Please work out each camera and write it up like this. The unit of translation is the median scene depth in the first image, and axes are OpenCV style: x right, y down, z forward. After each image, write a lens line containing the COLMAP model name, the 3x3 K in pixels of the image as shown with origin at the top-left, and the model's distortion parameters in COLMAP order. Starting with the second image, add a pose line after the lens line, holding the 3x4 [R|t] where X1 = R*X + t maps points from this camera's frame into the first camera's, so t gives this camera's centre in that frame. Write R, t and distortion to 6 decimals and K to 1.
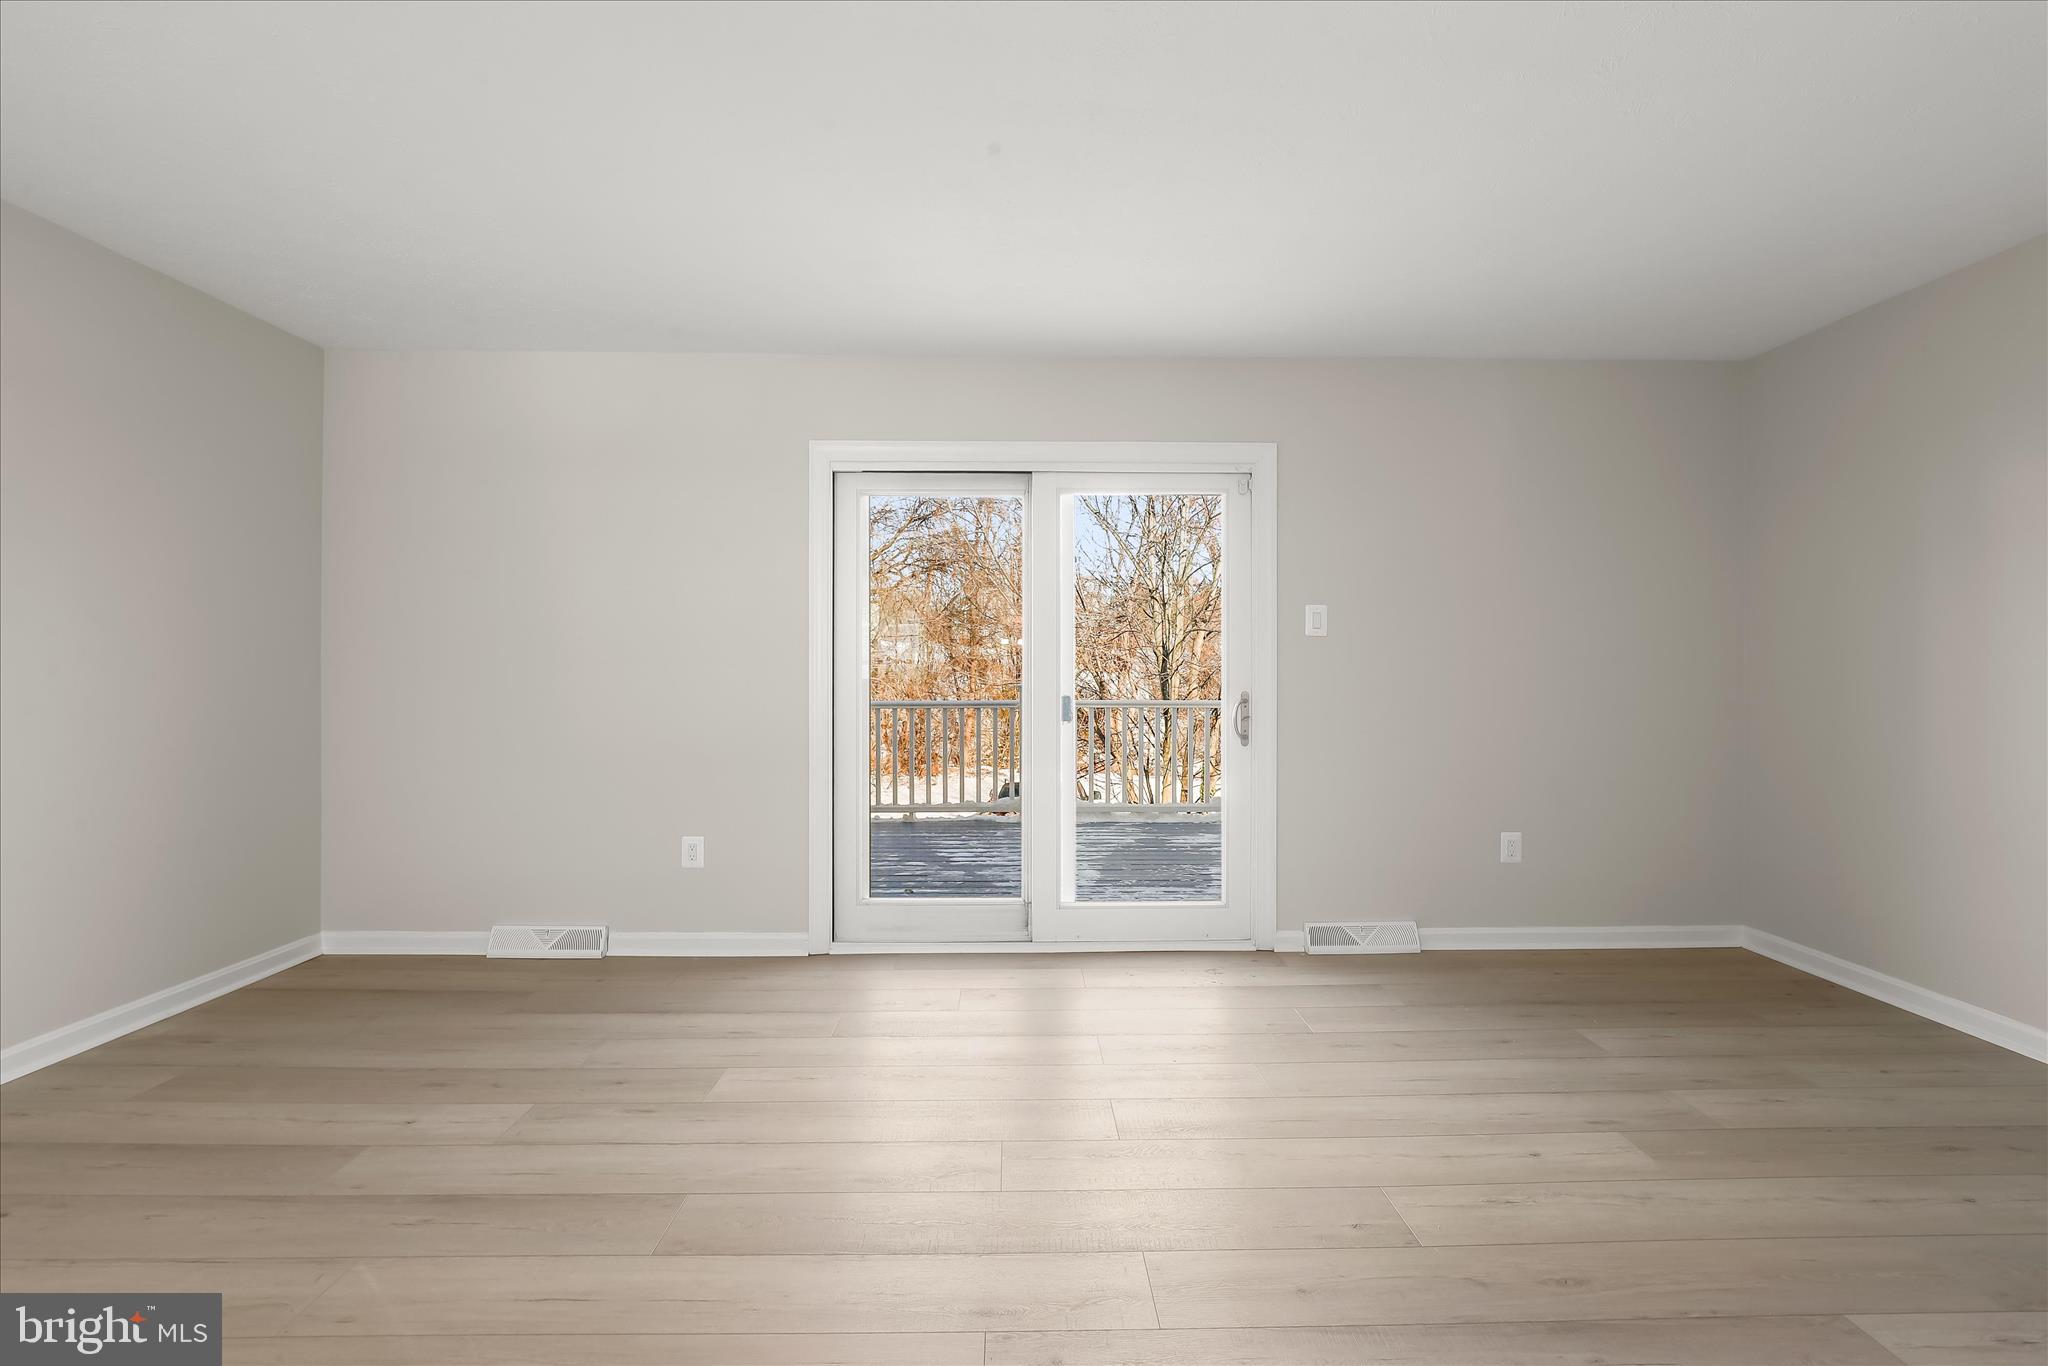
lens RADIAL K [[966.0, 0, 1030.7], [0, 966.0, 674.2], [0, 0, 1]] dist [-0.019501, 0.003928]
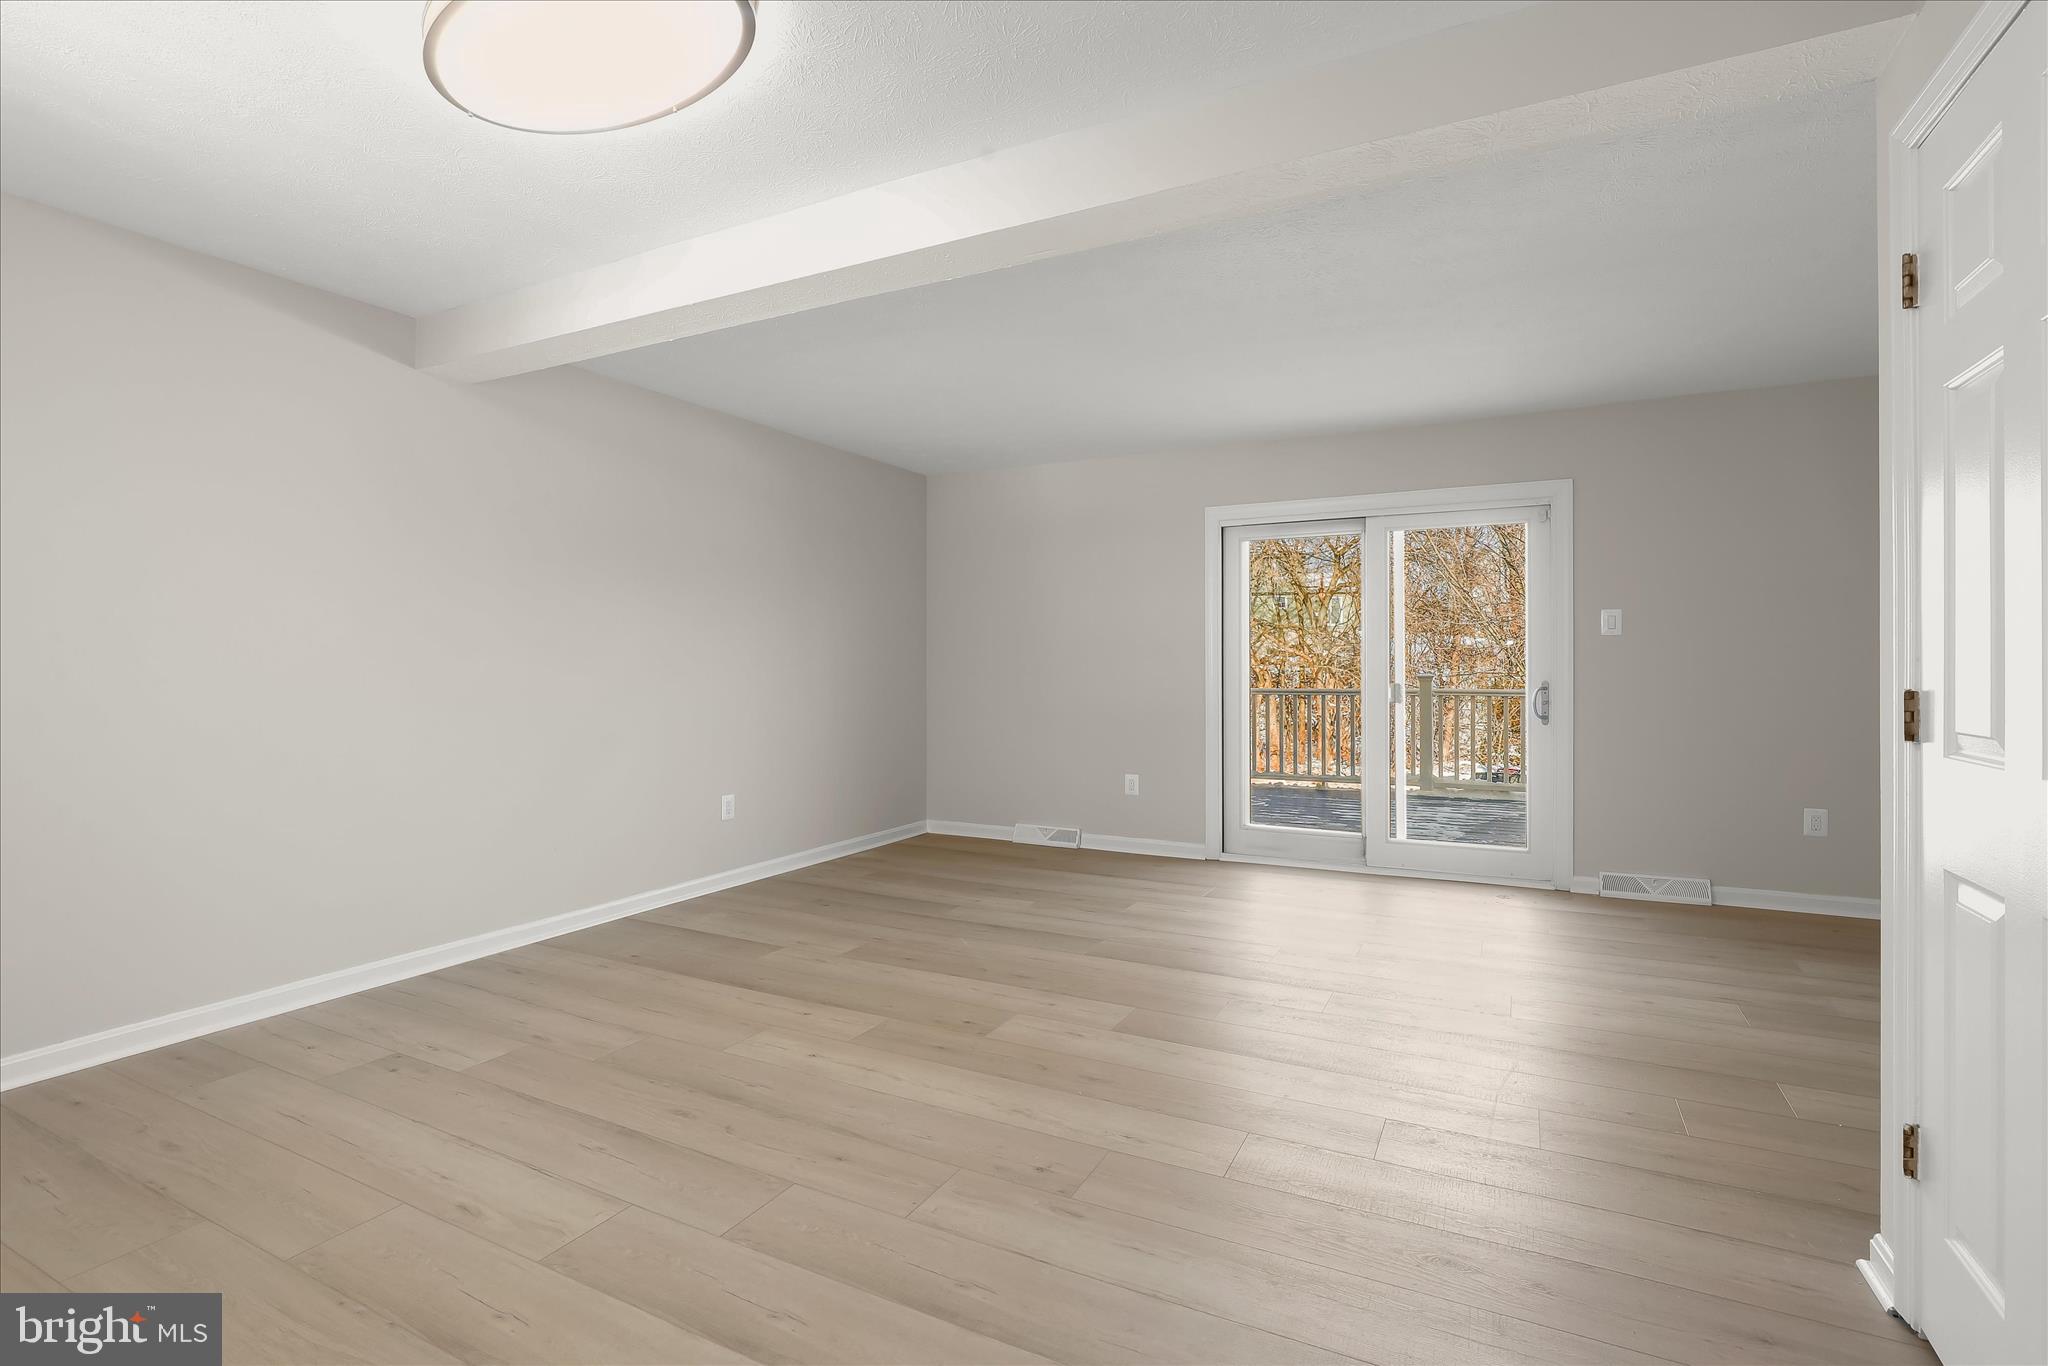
lens RADIAL K [[956.5, 0, 1027.3], [0, 956.5, 670.7], [0, 0, 1]] dist [-0.016146, 0.001581]
pose [[0.878091, -0.000406, -0.478493, 0.229153], [0.003084, 0.999984, 0.004811, -0.003140], [0.478483, -0.005700, 0.878078, -0.407460]]
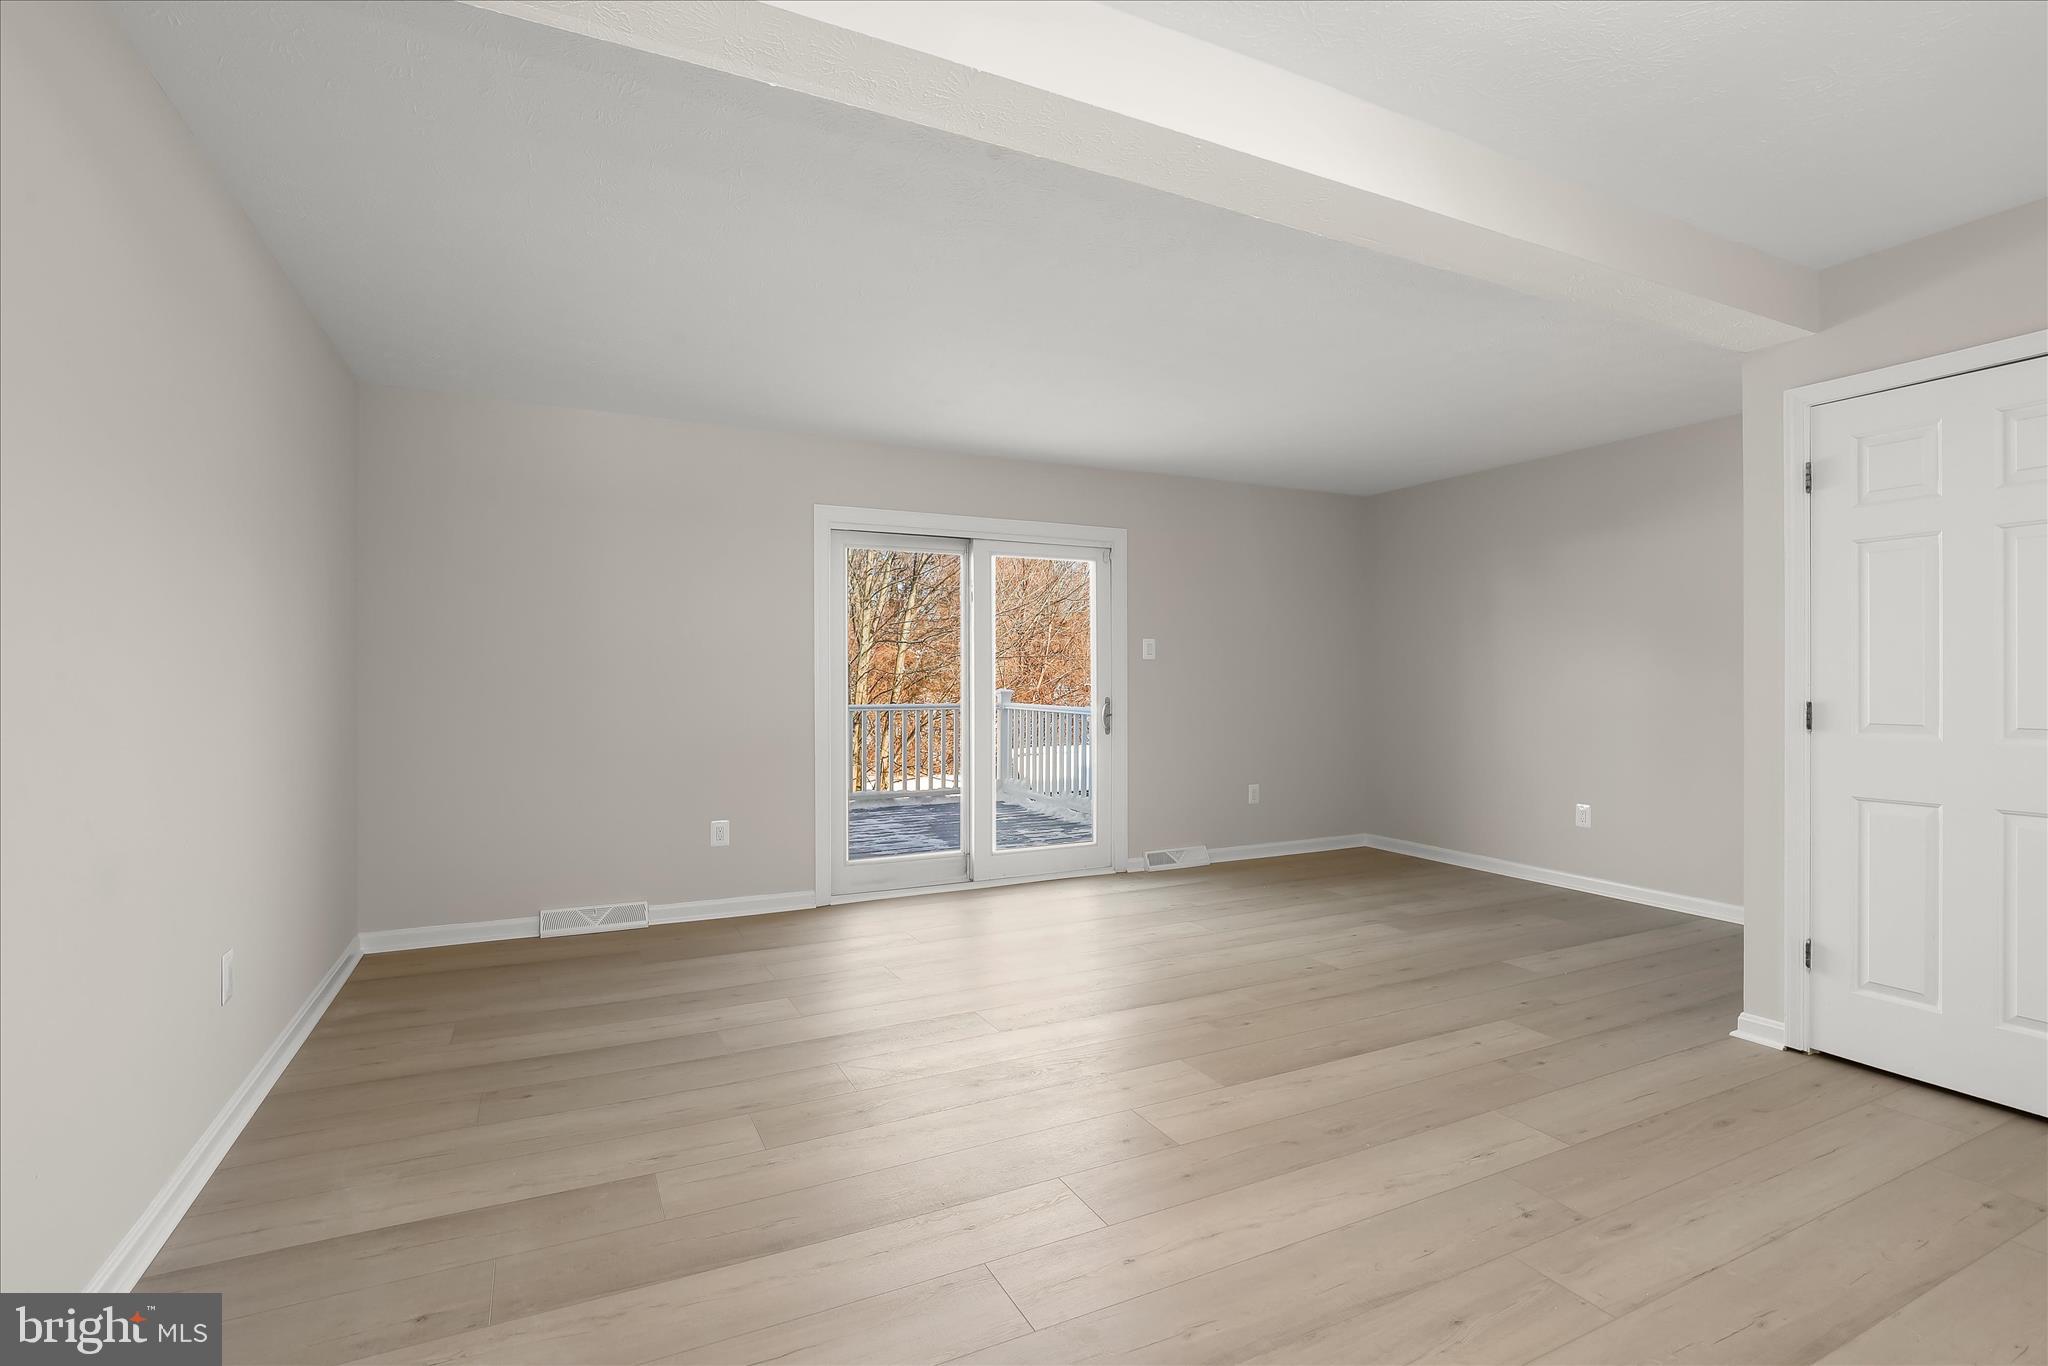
lens RADIAL K [[966.0, 0, 1030.7], [0, 966.0, 674.2], [0, 0, 1]] dist [-0.019501, 0.003928]
pose [[0.900876, -0.000130, 0.434077, -0.533147], [0.002366, 0.999987, -0.004612, -0.010504], [-0.434070, 0.005182, 0.900864, -0.276894]]
